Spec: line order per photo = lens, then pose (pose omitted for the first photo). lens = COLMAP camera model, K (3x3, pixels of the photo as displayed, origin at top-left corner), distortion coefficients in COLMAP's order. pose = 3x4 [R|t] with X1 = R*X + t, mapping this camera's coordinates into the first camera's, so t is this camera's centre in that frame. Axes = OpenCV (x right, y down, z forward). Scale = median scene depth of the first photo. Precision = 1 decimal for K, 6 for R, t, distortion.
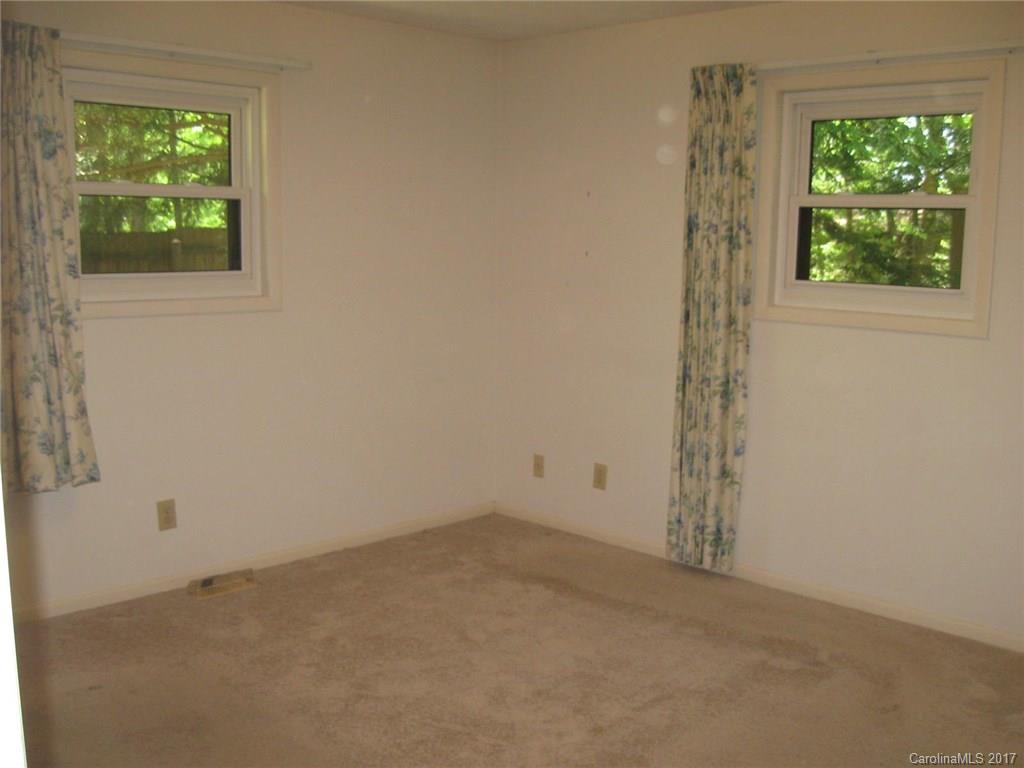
lens RADIAL K [[1072.3, 0, 515.3], [0, 1072.3, 416.5], [0, 0, 1]] dist [-0.139143, 0.061572]
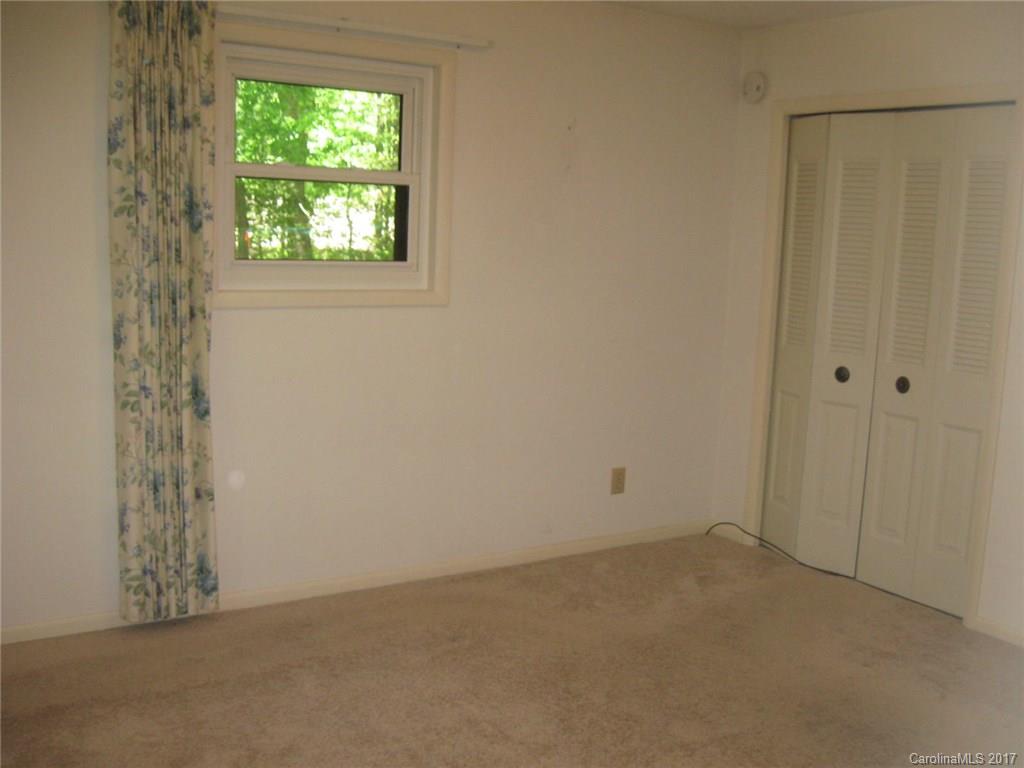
lens RADIAL K [[1072.3, 0, 515.3], [0, 1072.3, 416.5], [0, 0, 1]] dist [-0.139143, 0.061572]
pose [[0.199804, -0.182805, 0.962632, -0.559832], [0.129473, 0.978753, 0.158993, -0.111677], [-0.971244, 0.092867, 0.219227, 0.597095]]
